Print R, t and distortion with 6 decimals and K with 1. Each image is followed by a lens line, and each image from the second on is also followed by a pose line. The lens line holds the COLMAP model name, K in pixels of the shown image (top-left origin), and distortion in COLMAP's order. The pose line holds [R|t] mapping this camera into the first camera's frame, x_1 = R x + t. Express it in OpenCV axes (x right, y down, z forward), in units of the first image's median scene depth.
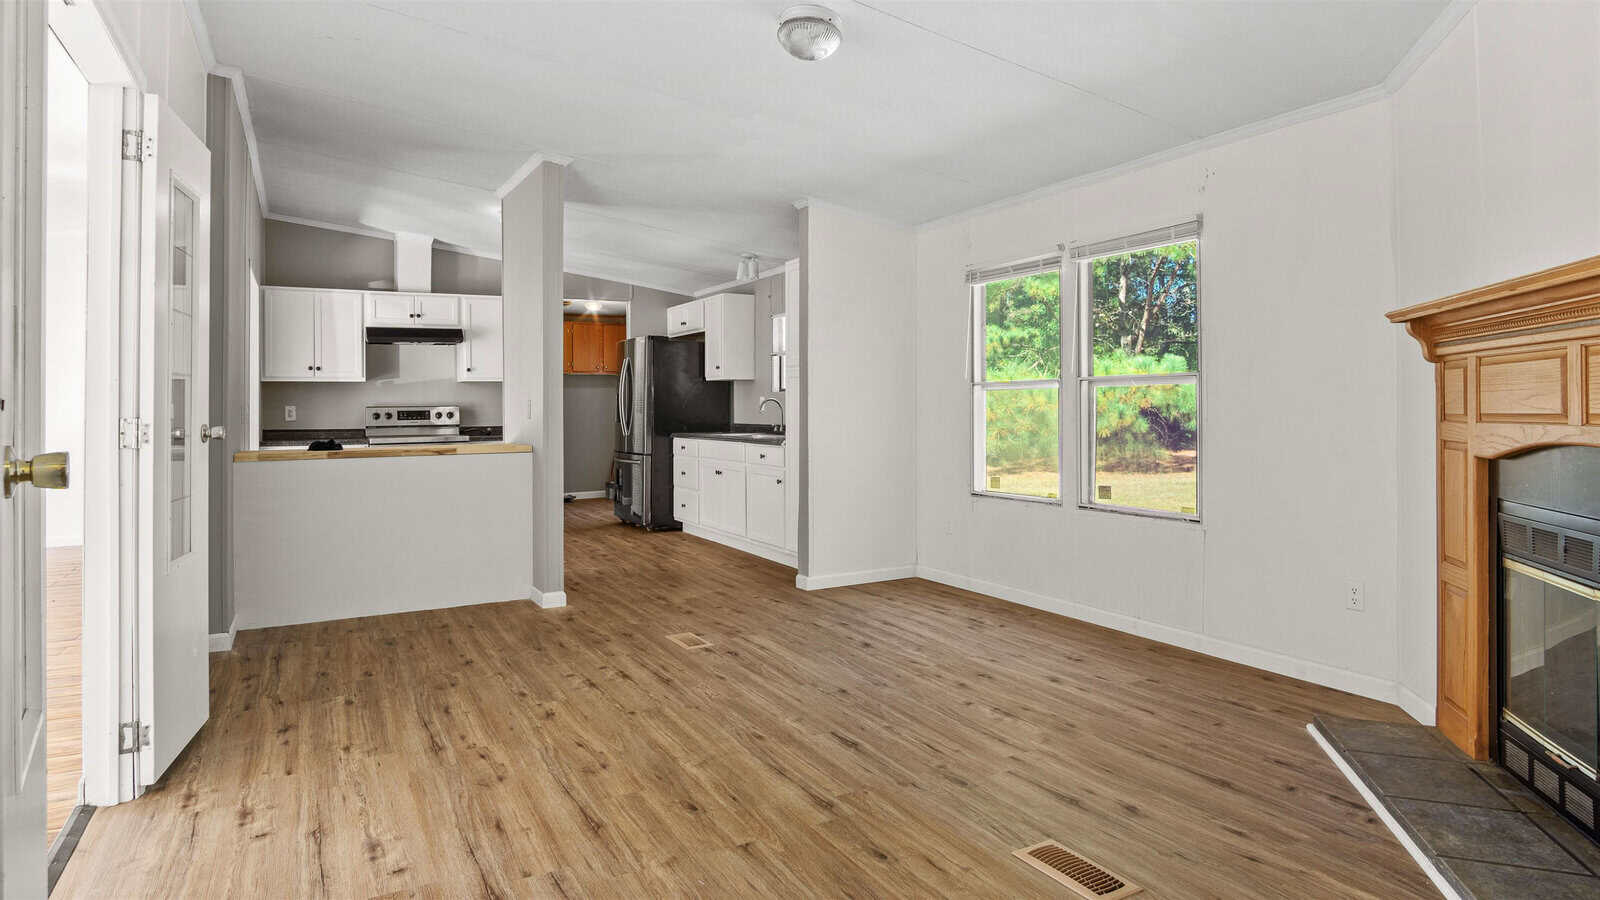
lens RADIAL K [[891.1, 0, 800.0], [0, 891.1, 450.0], [0, 0, 1]] dist [-0.003155, 0.000025]
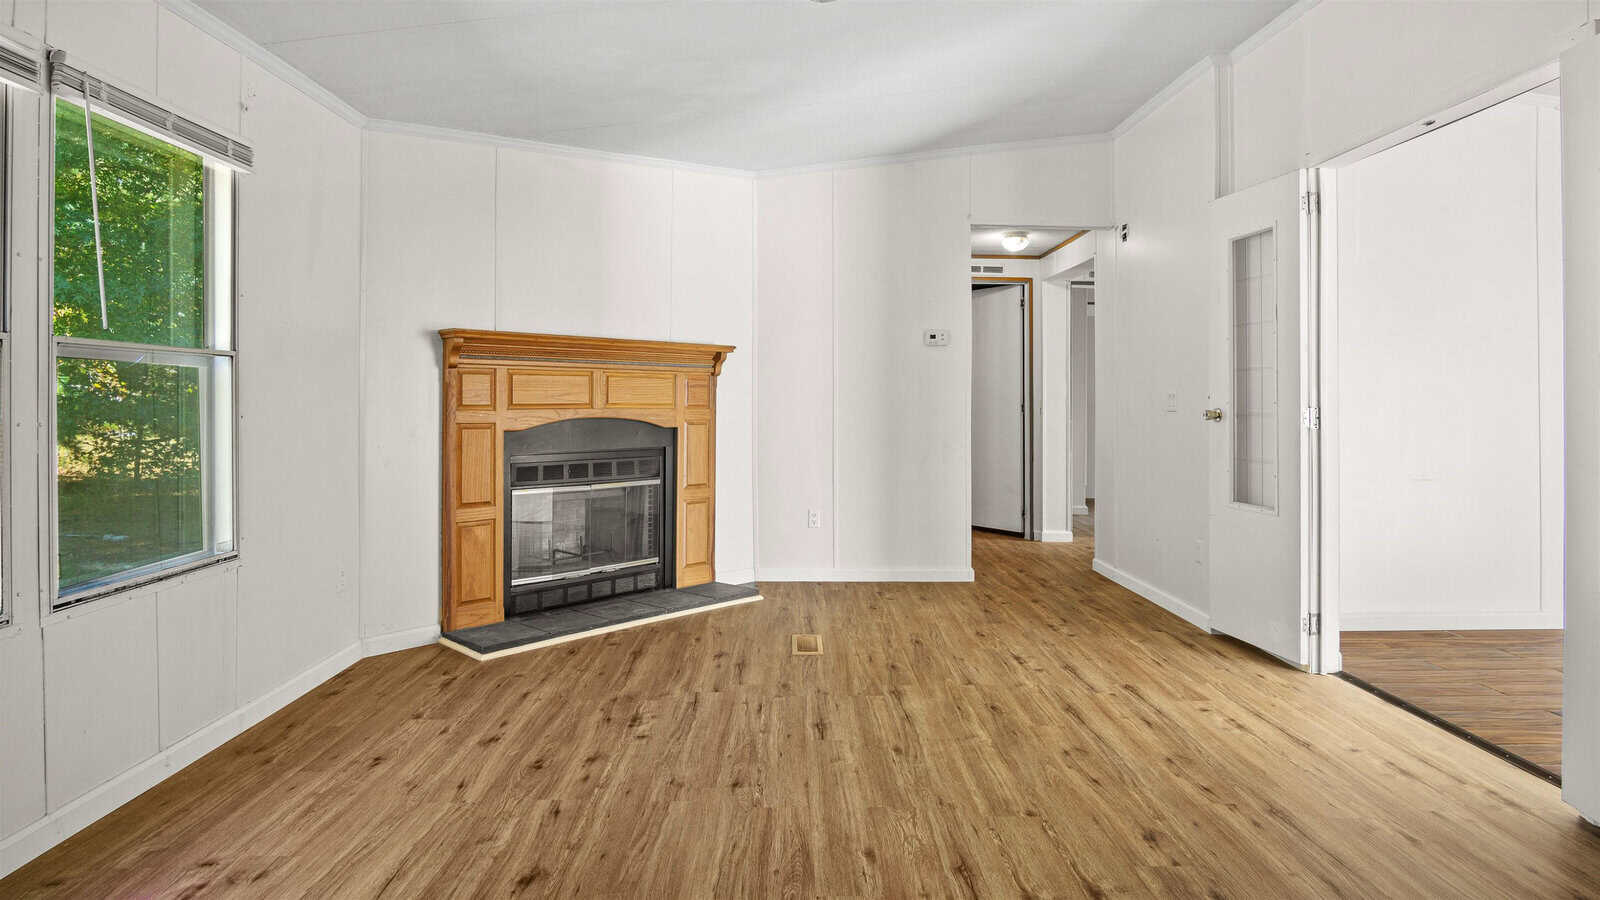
lens RADIAL K [[883.1, 0, 813.3], [0, 883.1, 374.8], [0, 0, 1]] dist [-0.004248, -0.000339]
pose [[-0.889570, 0.017853, 0.456449, -0.376520], [0.024476, 0.999663, 0.008602, -0.075362], [-0.456142, 0.018824, -0.889708, 1.765711]]
